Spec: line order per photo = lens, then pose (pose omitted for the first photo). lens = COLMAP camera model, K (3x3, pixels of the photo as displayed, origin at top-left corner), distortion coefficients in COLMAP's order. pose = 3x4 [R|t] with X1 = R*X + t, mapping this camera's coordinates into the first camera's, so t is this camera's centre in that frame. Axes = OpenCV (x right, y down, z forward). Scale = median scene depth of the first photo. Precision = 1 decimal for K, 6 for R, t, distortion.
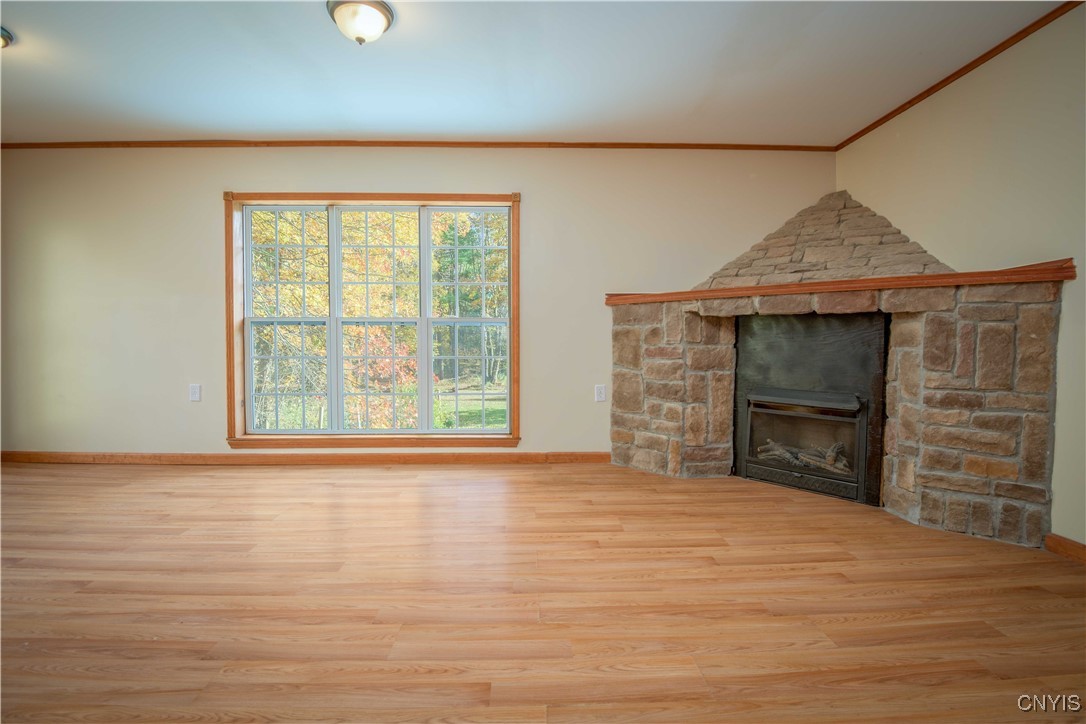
lens RADIAL K [[487.8, 0, 547.9], [0, 487.8, 345.3], [0, 0, 1]] dist [-0.011049, -0.014175]
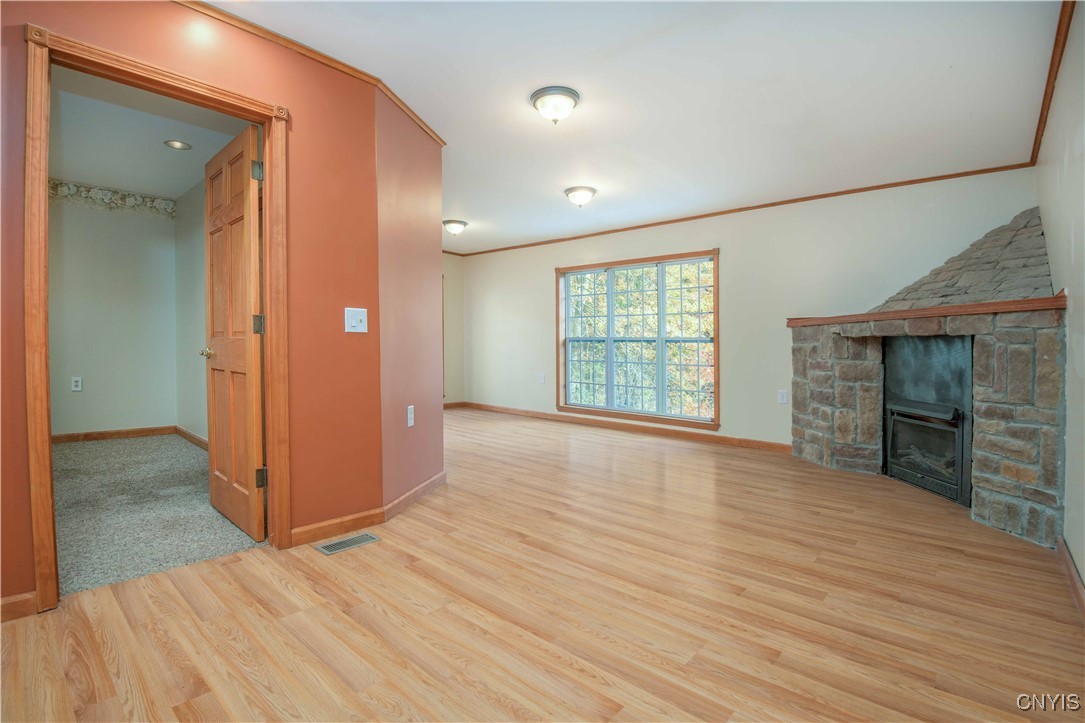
lens RADIAL K [[487.4, 0, 547.4], [0, 487.4, 344.8], [0, 0, 1]] dist [-0.011049, -0.014175]
pose [[0.743703, 0.008729, -0.668453, 0.565920], [-0.026264, 0.999524, -0.016168, 0.000102], [0.667994, 0.029580, 0.743578, -0.398192]]
